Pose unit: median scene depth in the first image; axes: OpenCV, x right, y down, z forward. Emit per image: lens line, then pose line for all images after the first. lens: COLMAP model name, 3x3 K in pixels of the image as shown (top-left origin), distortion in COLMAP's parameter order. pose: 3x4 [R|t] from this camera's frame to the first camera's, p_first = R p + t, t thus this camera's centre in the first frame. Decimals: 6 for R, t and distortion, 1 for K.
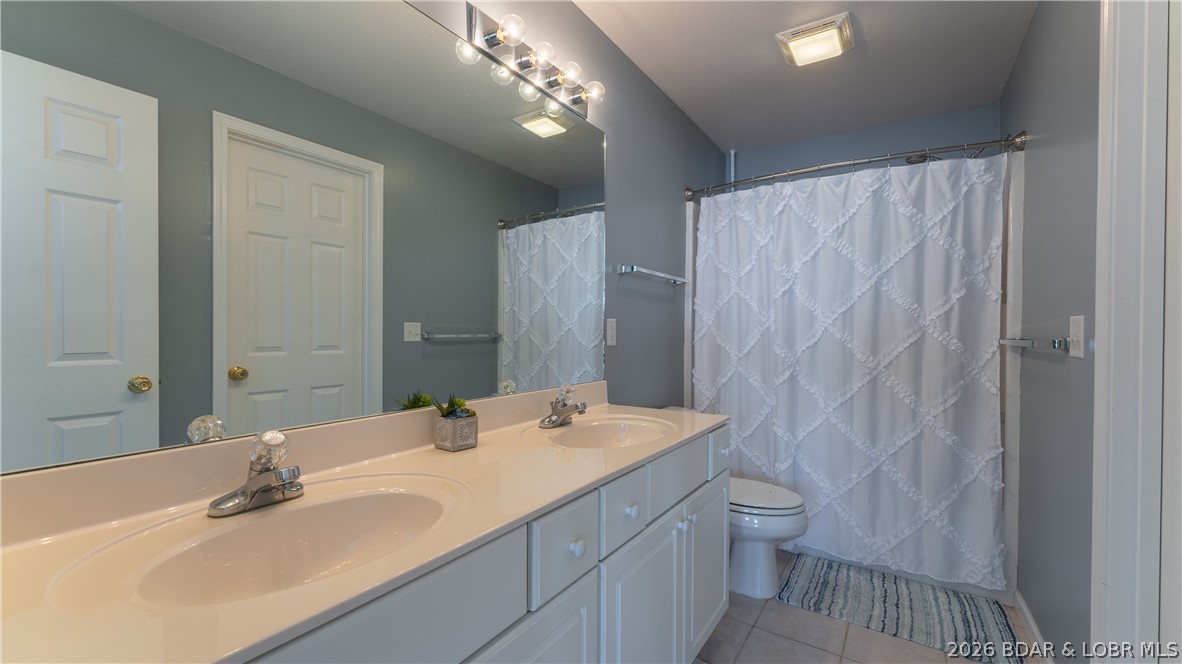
lens RADIAL K [[487.6, 0, 592.2], [0, 487.6, 336.6], [0, 0, 1]] dist [-0.015493, -0.000058]
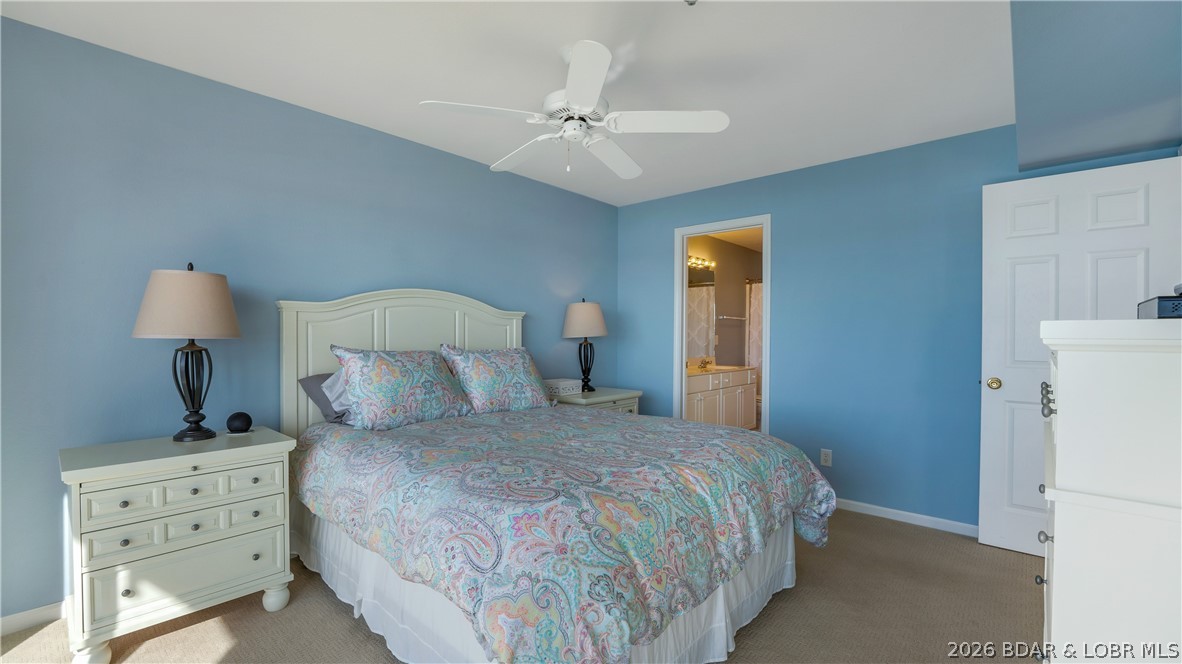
lens RADIAL K [[487.6, 0, 592.3], [0, 487.6, 337.4], [0, 0, 1]] dist [-0.015493, -0.000058]
pose [[0.987668, -0.006151, -0.156445, -0.183309], [0.003462, 0.999842, -0.017460, 0.019630], [0.156527, 0.016703, 0.987532, -1.498649]]
